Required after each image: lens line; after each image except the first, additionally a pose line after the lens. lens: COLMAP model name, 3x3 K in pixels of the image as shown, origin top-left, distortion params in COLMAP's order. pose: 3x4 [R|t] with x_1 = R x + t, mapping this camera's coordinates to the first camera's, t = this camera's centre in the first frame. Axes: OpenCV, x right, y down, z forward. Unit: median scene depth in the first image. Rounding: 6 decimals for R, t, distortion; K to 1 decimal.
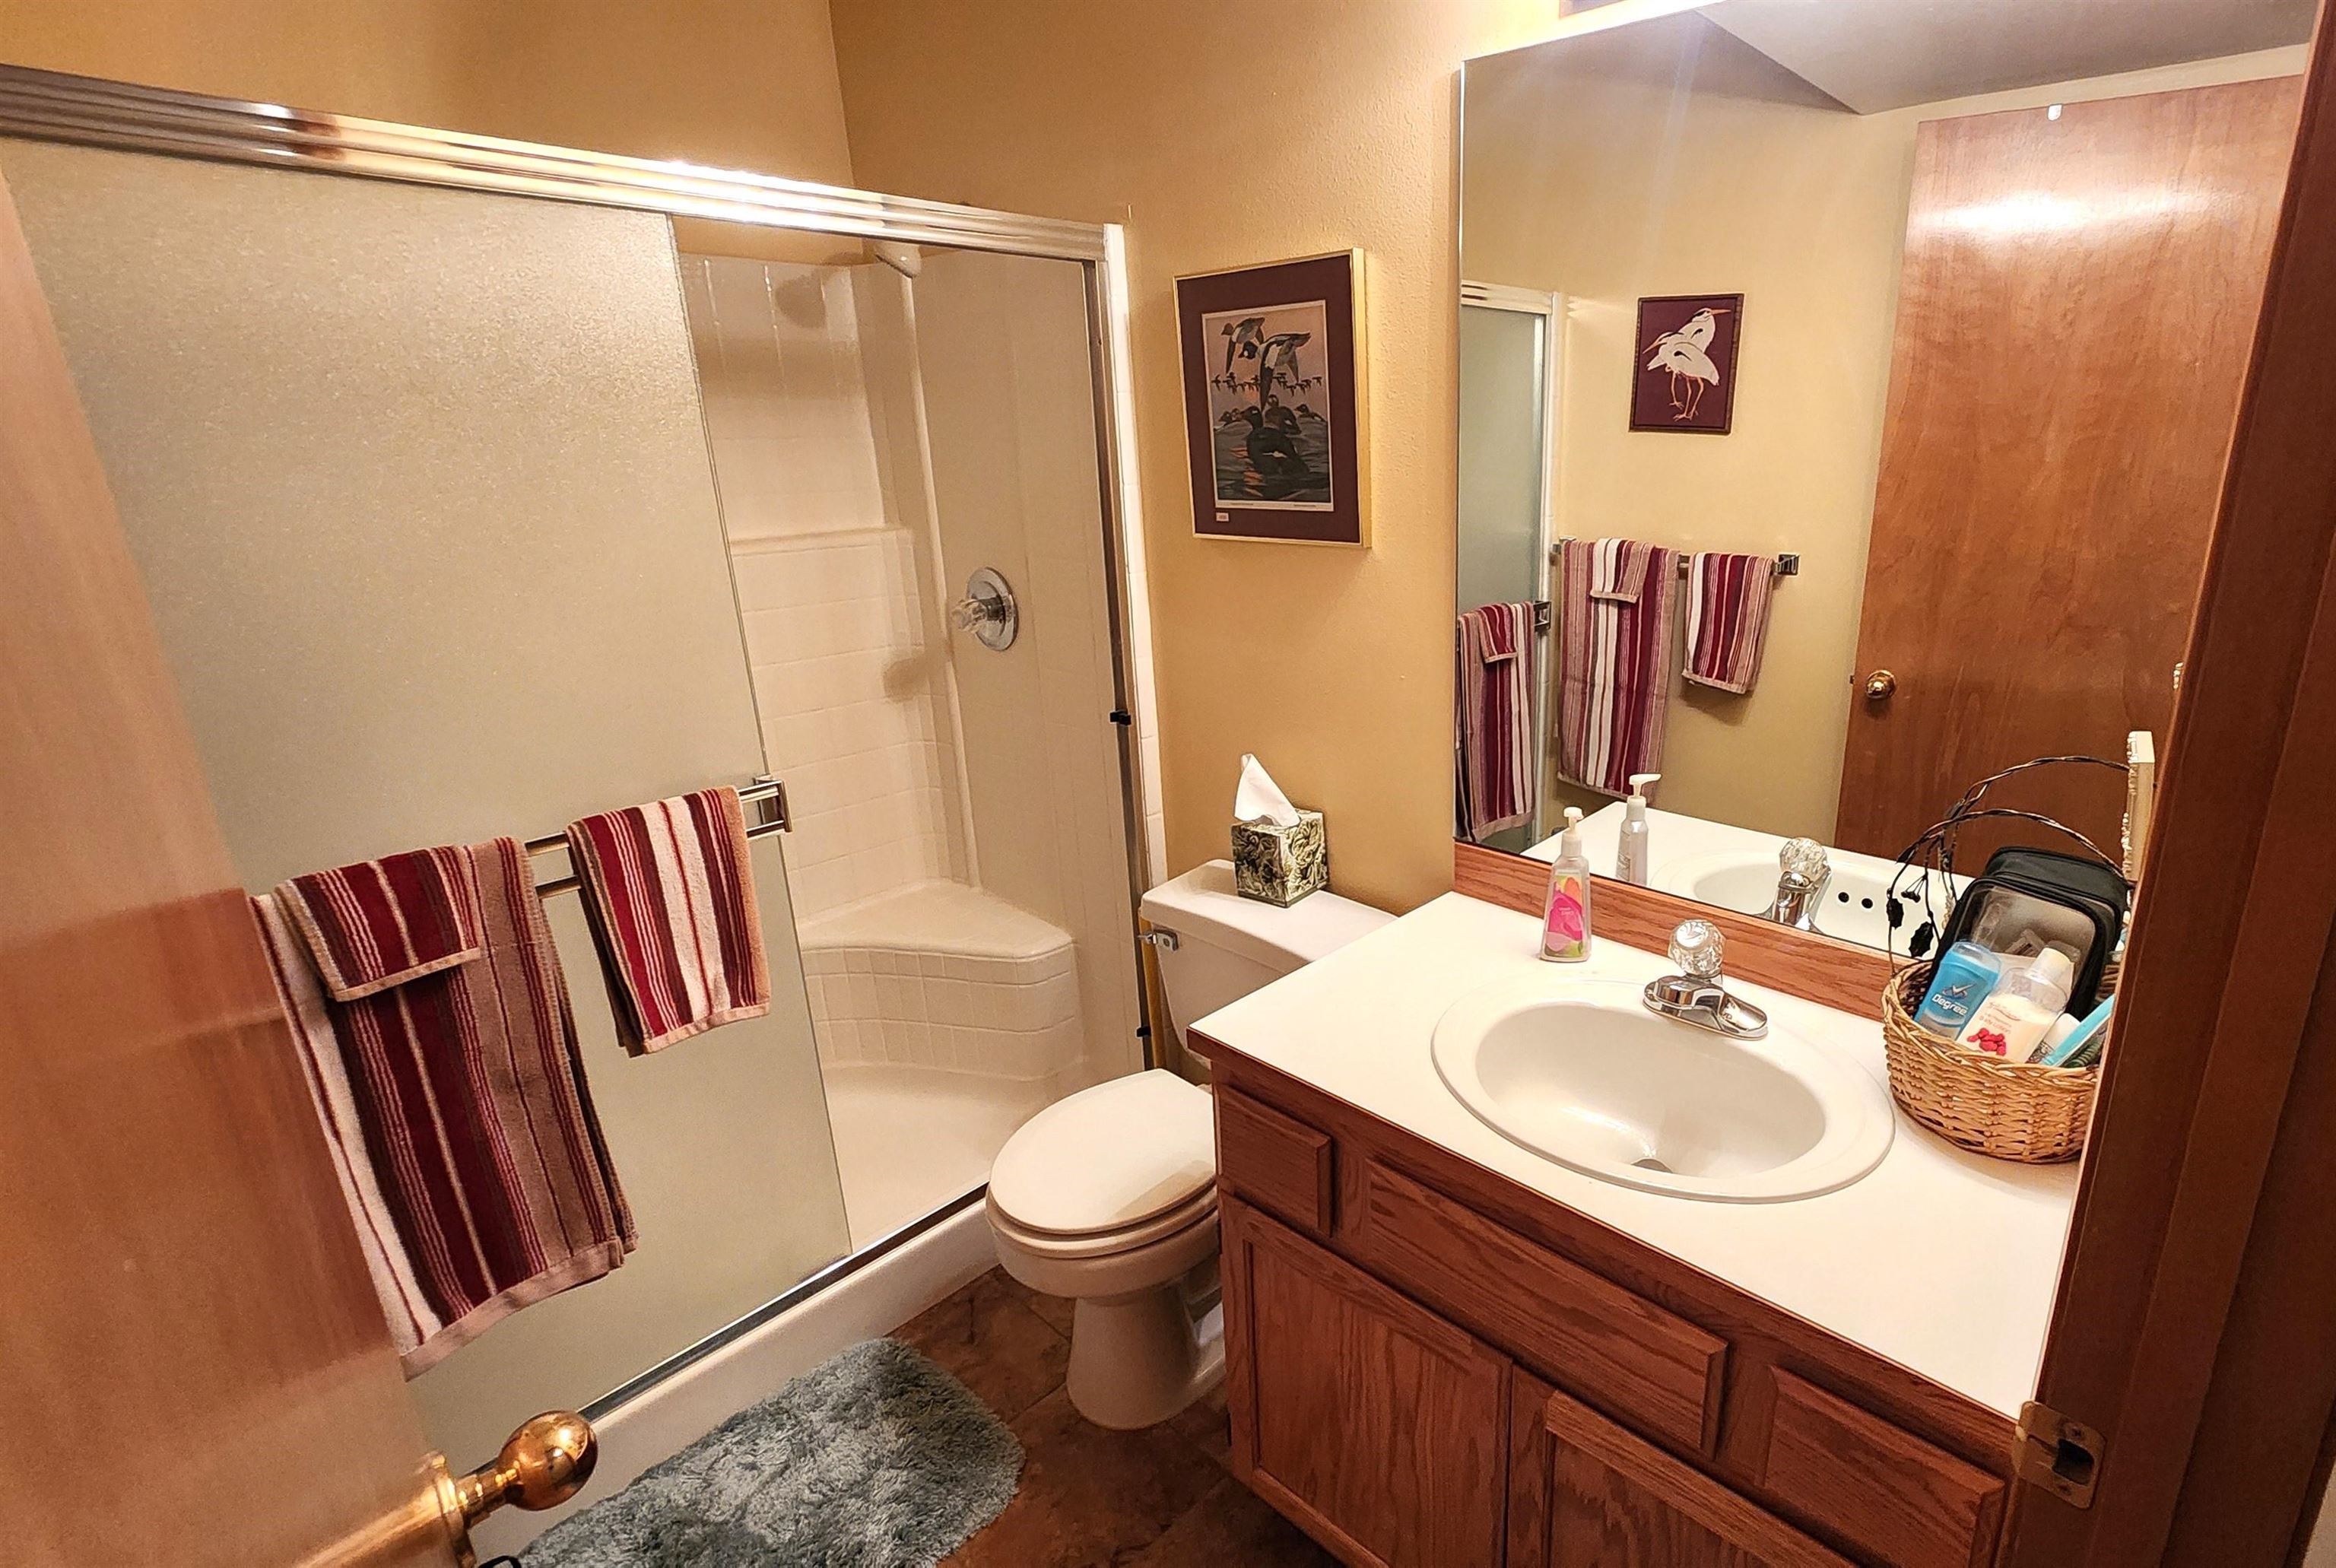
lens RADIAL K [[1110.8, 0, 1347.6], [0, 1110.8, 788.7], [0, 0, 1]] dist [-0.005924, 0.003895]
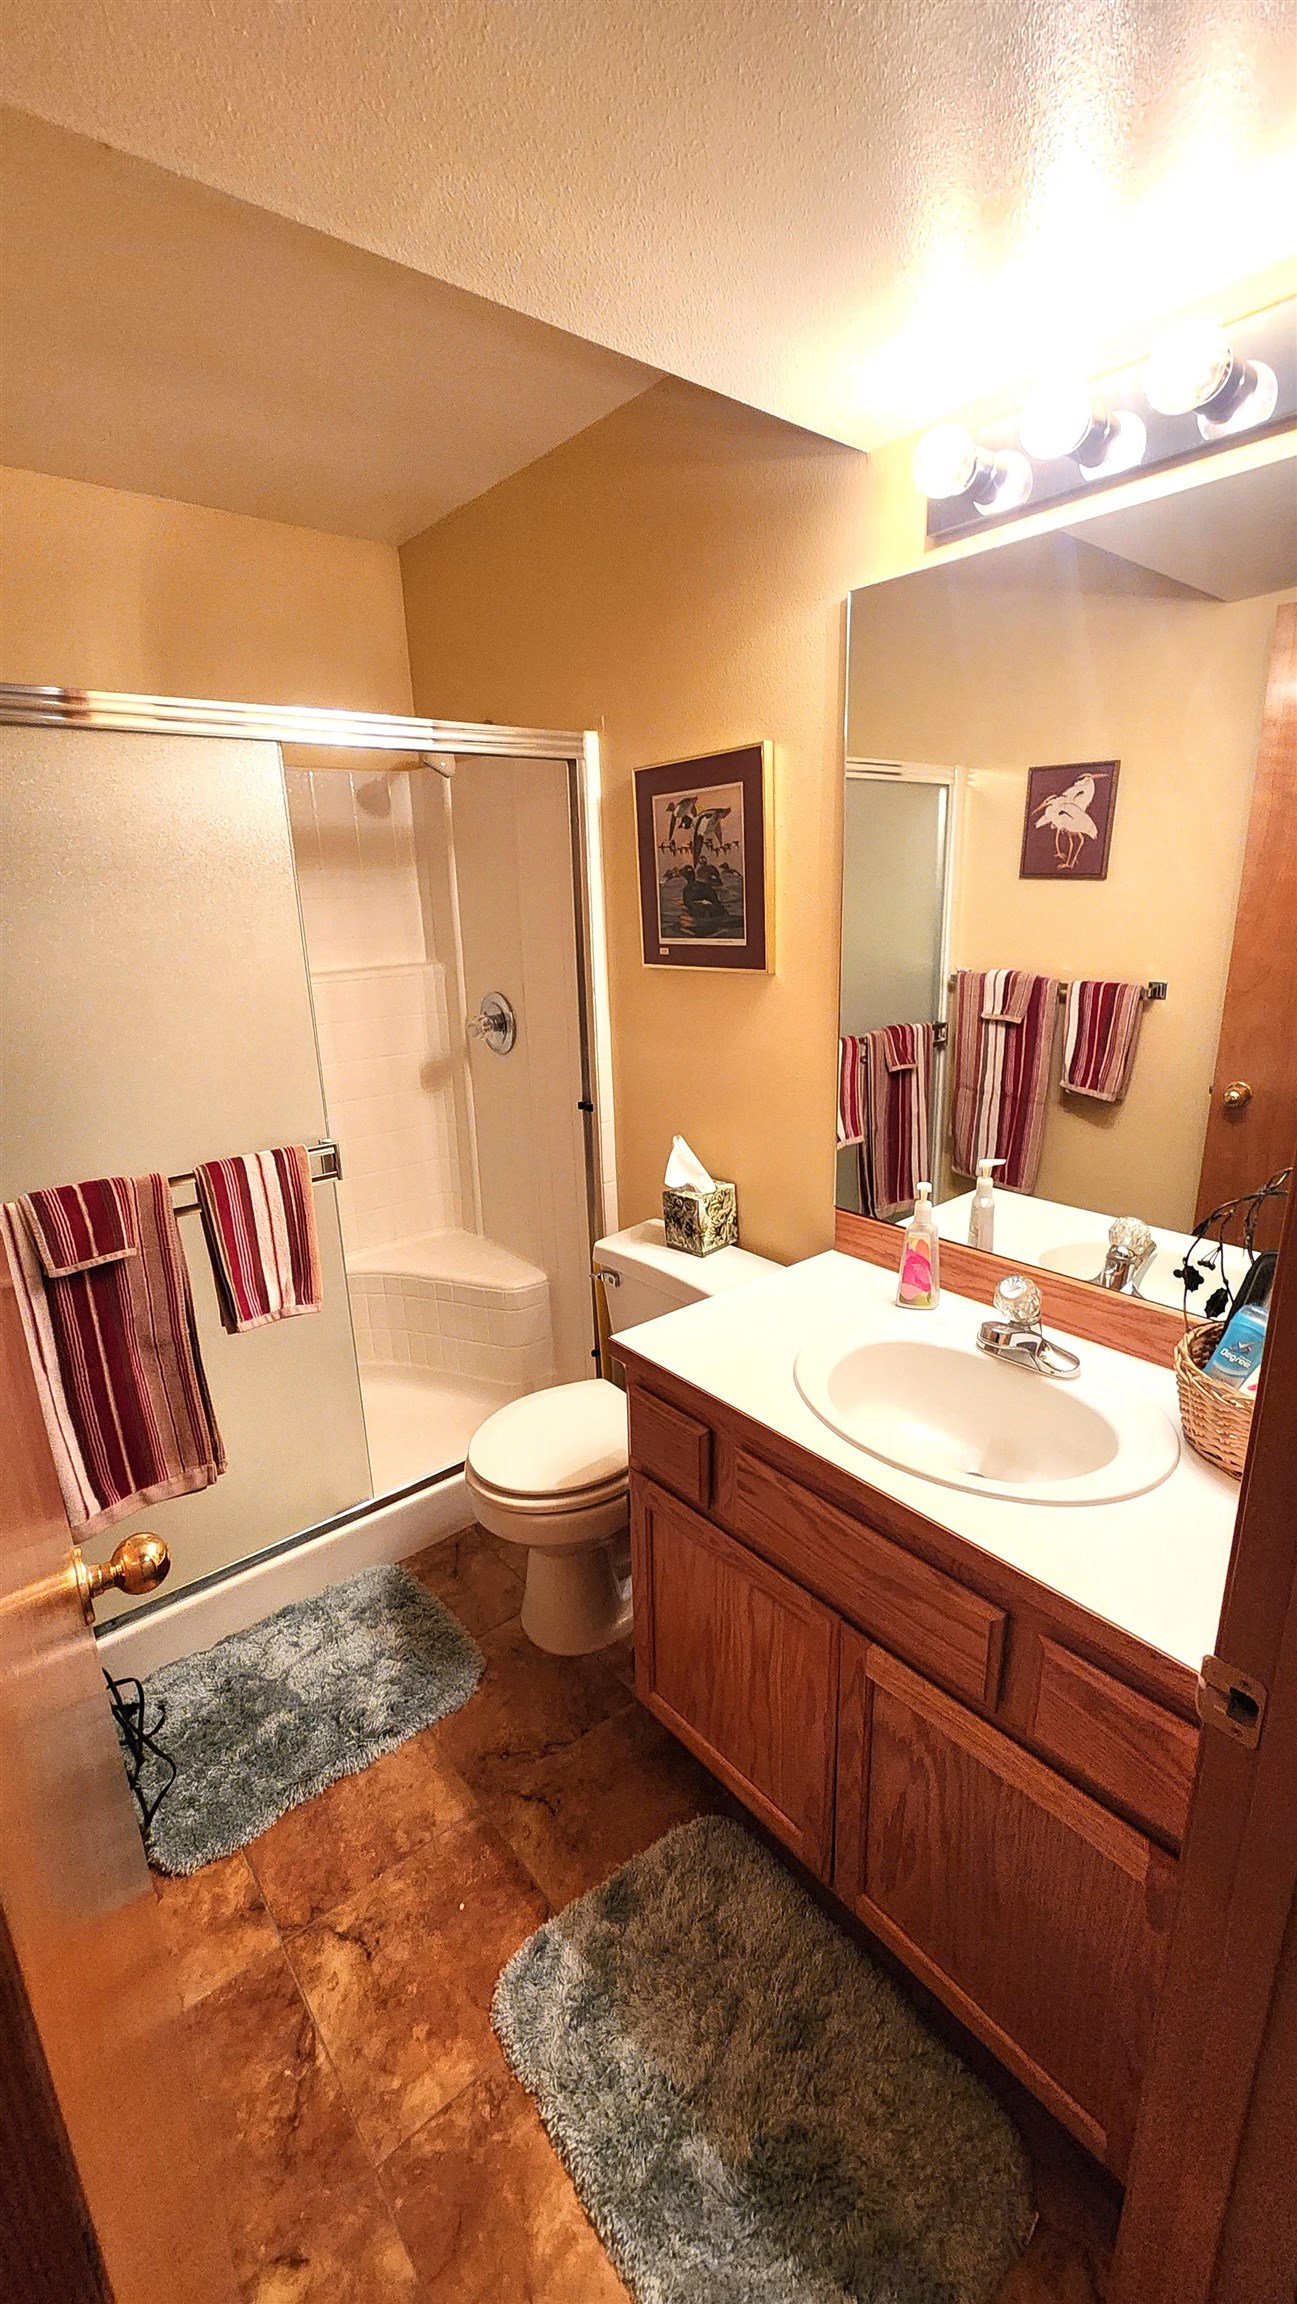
lens RADIAL K [[934.7, 0, 645.6], [0, 934.7, 1163.5], [0, 0, 1]] dist [-0.004401, -0.000115]
pose [[0.981076, 0.035428, -0.190356, 0.089031], [-0.040364, 0.998940, -0.022113, 0.028857], [0.189371, 0.029378, 0.981466, -0.068764]]
